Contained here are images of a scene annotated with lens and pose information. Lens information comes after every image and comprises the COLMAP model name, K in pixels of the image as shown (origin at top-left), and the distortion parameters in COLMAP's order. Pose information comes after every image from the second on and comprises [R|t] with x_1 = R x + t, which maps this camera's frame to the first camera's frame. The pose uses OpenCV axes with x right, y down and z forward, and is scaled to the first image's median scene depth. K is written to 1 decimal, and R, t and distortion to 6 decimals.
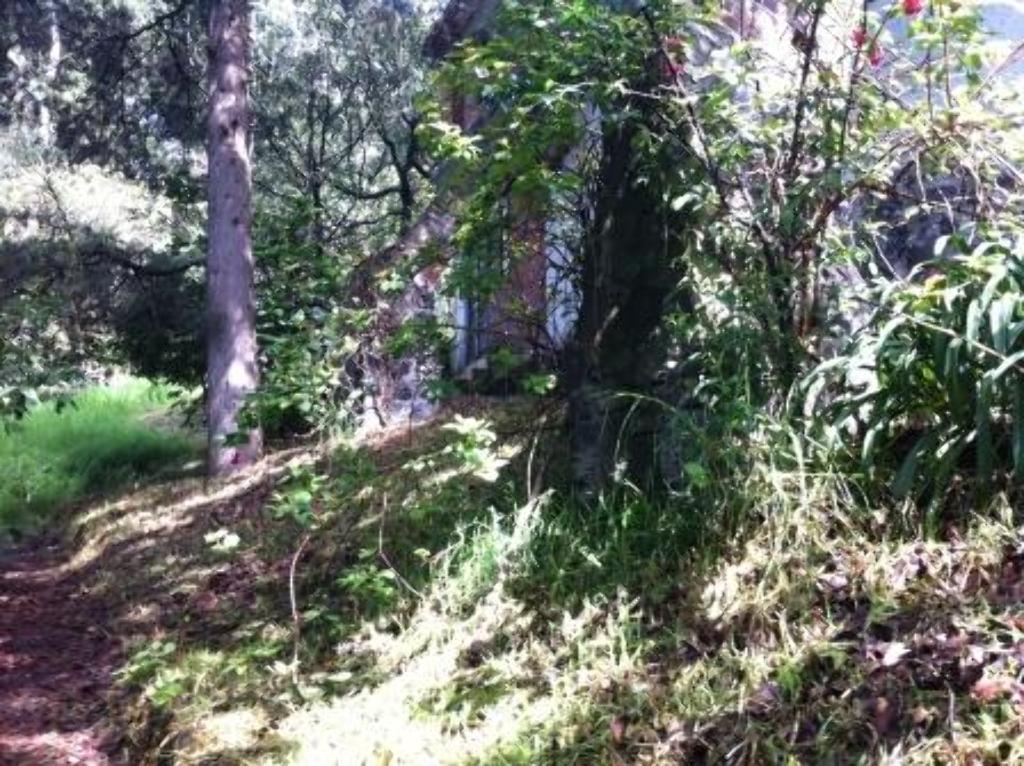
lens RADIAL K [[1030.1, 0, 512.0], [0, 1030.1, 383.0], [0, 0, 1]] dist [0.244639, -0.579311]
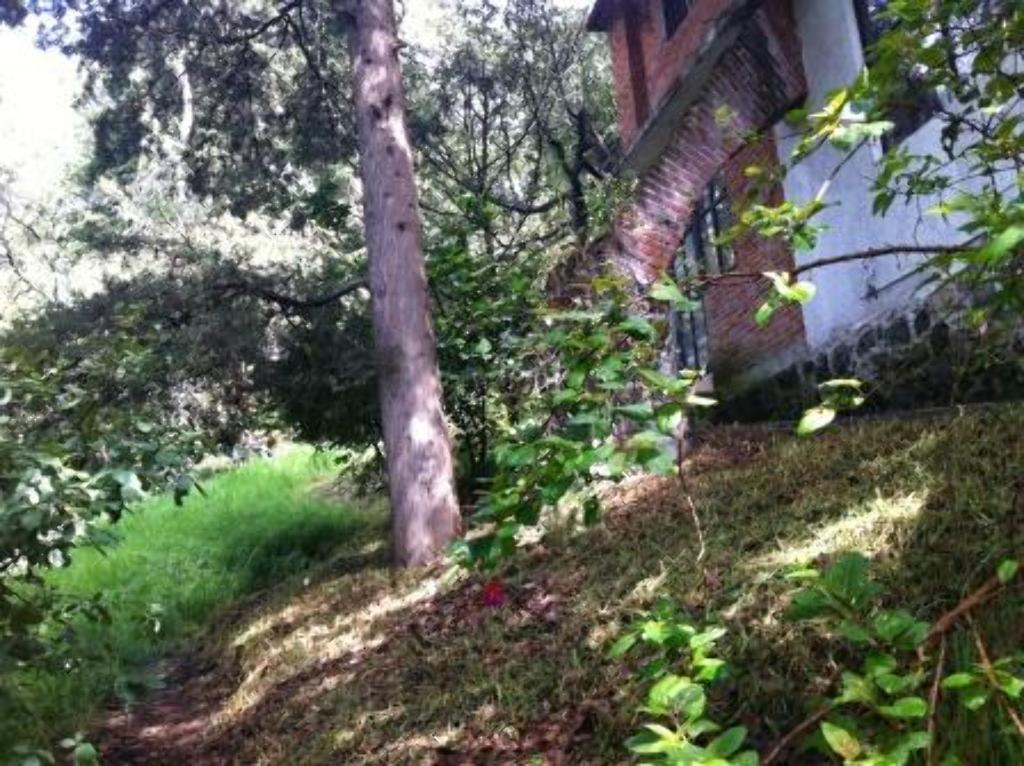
lens RADIAL K [[1030.1, 0, 512.0], [0, 1030.1, 383.0], [0, 0, 1]] dist [0.244639, -0.579311]
pose [[0.985156, -0.099390, -0.139963, -0.088307], [0.093745, 0.994515, -0.046379, 0.001960], [0.143805, 0.032570, 0.989070, 0.265038]]
